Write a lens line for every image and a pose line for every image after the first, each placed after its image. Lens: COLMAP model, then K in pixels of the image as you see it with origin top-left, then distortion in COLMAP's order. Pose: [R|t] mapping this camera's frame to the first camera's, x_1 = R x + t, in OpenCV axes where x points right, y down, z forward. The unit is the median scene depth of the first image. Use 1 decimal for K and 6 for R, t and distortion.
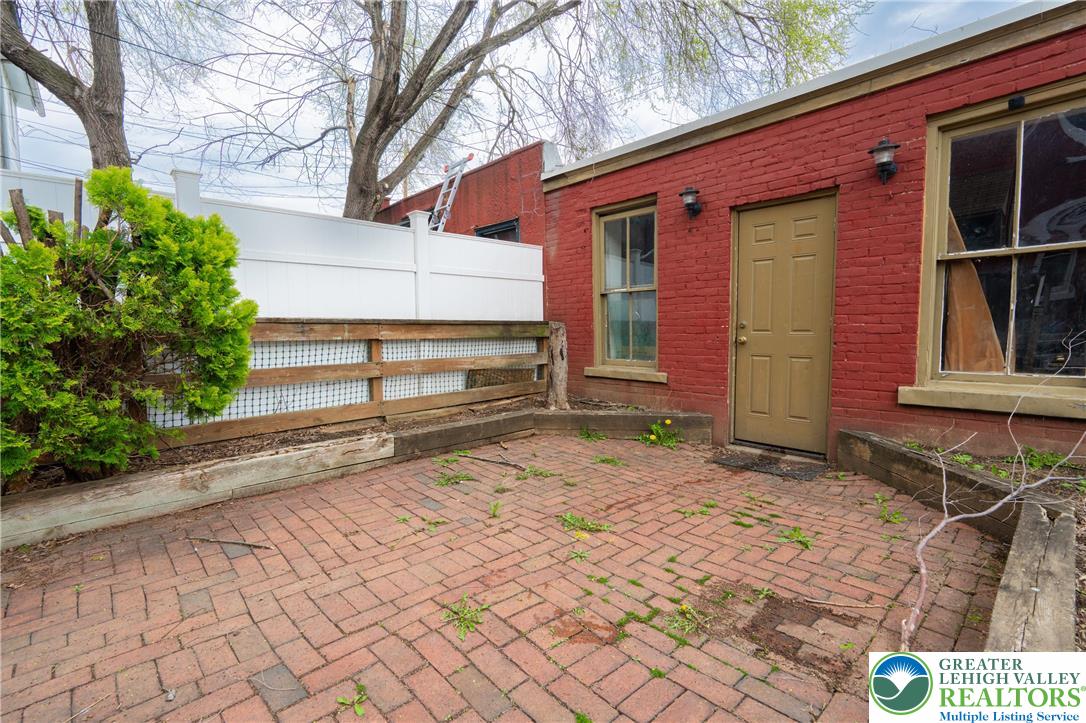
lens RADIAL K [[488.8, 0, 544.1], [0, 488.8, 366.8], [0, 0, 1]] dist [0.002144, 0.000971]
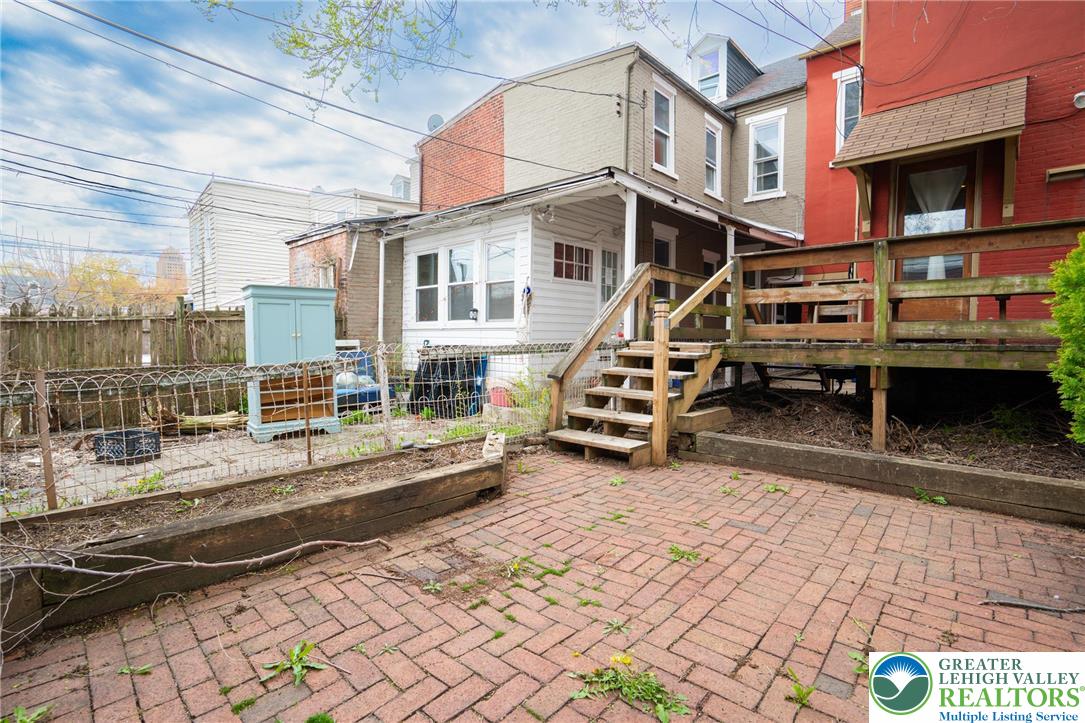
lens RADIAL K [[488.4, 0, 539.1], [0, 488.4, 357.0], [0, 0, 1]] dist [0.002144, 0.000971]
pose [[-0.997733, 0.005272, -0.067085, 0.281041], [-0.003254, 0.991980, 0.126349, -0.167753], [0.067213, 0.126281, -0.989715, 1.952722]]
